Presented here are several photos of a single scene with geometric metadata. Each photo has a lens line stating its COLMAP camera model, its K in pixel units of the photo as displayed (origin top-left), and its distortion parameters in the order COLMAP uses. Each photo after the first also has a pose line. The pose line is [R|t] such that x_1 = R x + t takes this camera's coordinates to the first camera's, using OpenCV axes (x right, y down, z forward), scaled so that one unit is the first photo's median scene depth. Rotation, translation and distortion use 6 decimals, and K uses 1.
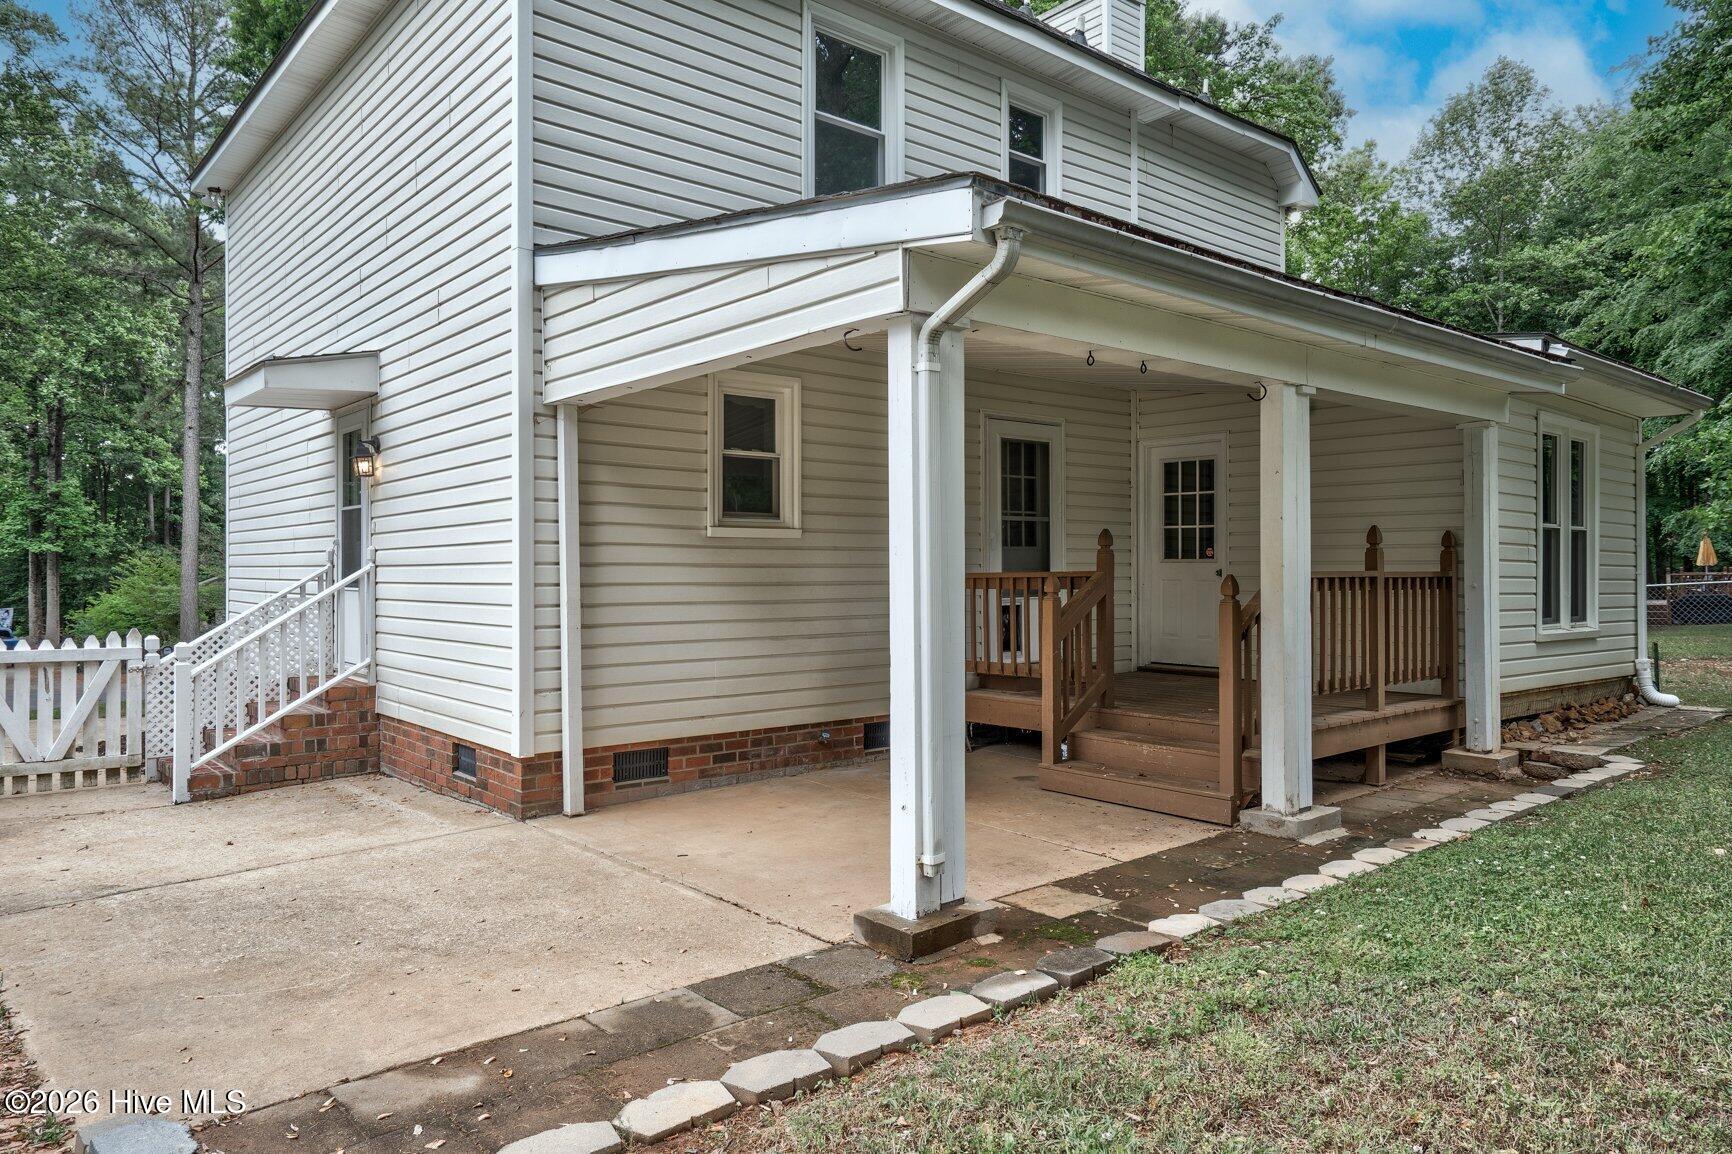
lens RADIAL K [[1131.8, 0, 865.0], [0, 1131.8, 568.8], [0, 0, 1]] dist [0.008920, 0.000611]
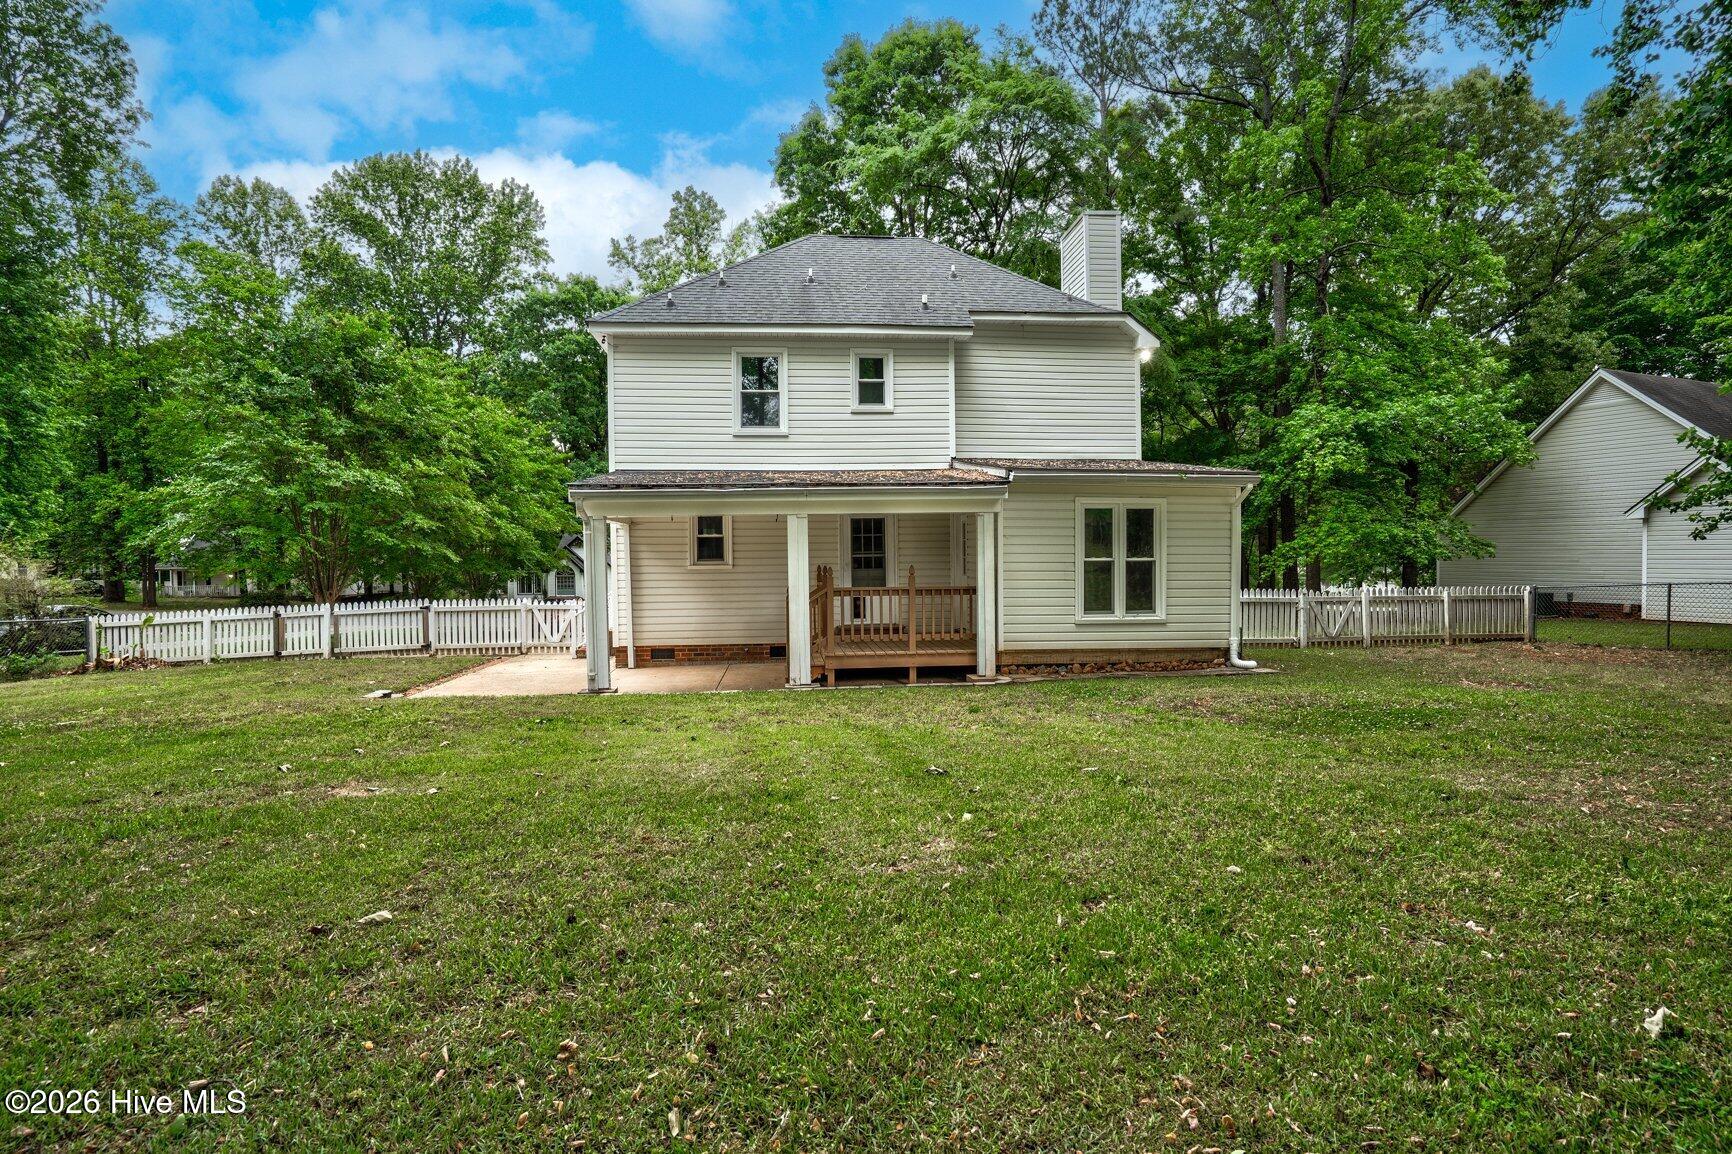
lens RADIAL K [[792.5, 0, 866.0], [0, 792.5, 577.0], [0, 0, 1]] dist [-0.000258, 0.000057]
pose [[0.832990, 0.008592, -0.553221, 1.128930], [0.007519, 0.999611, 0.026845, -0.051615], [0.553237, -0.026521, 0.832602, -0.270681]]
